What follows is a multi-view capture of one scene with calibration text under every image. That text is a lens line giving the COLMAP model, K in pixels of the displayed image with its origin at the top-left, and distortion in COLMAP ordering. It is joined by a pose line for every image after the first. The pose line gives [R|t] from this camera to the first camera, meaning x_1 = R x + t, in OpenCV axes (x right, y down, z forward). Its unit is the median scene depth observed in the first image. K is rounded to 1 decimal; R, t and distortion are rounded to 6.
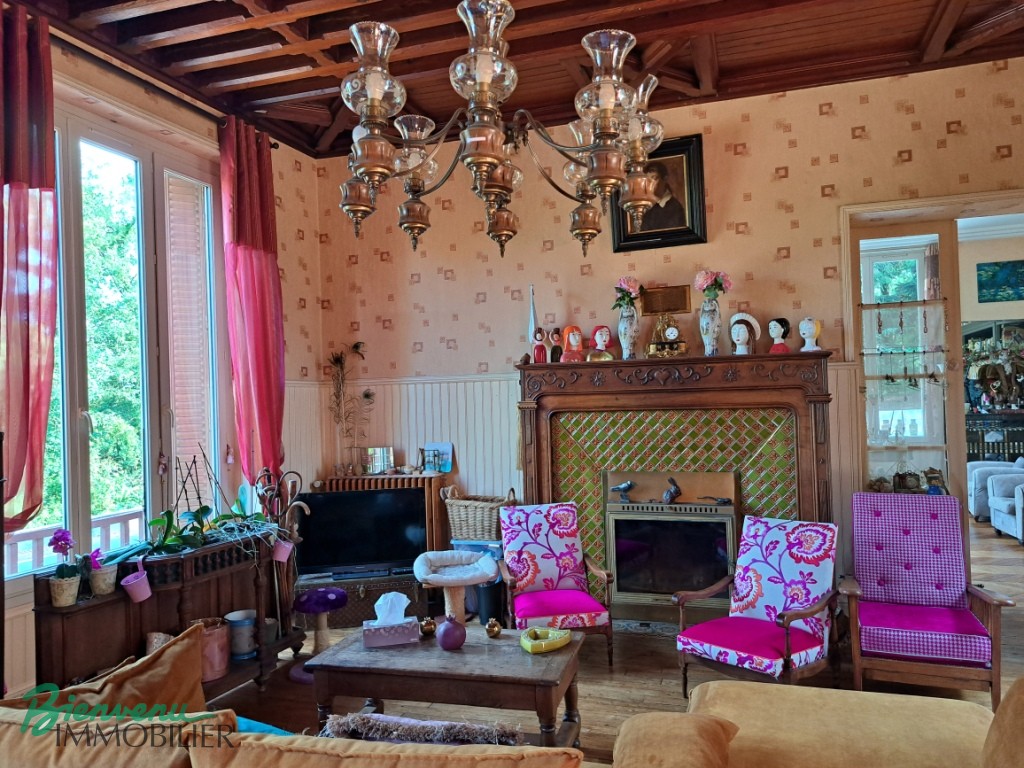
lens RADIAL K [[740.7, 0, 514.2], [0, 740.7, 385.0], [0, 0, 1]] dist [0.008433, 0.002535]
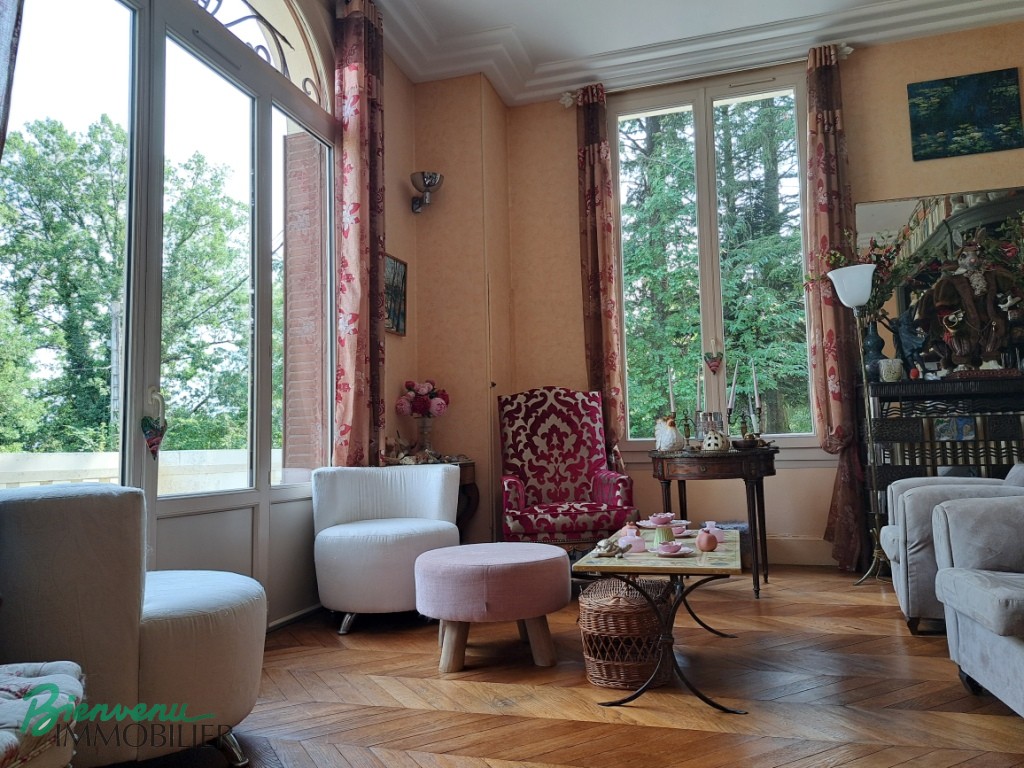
lens RADIAL K [[740.7, 0, 511.0], [0, 740.7, 385.6], [0, 0, 1]] dist [0.008433, 0.002535]
pose [[0.999632, 0.006787, 0.026255, 0.358730], [-0.004818, 0.997220, -0.074357, 0.077966], [-0.026687, 0.074204, 0.996886, 0.547084]]
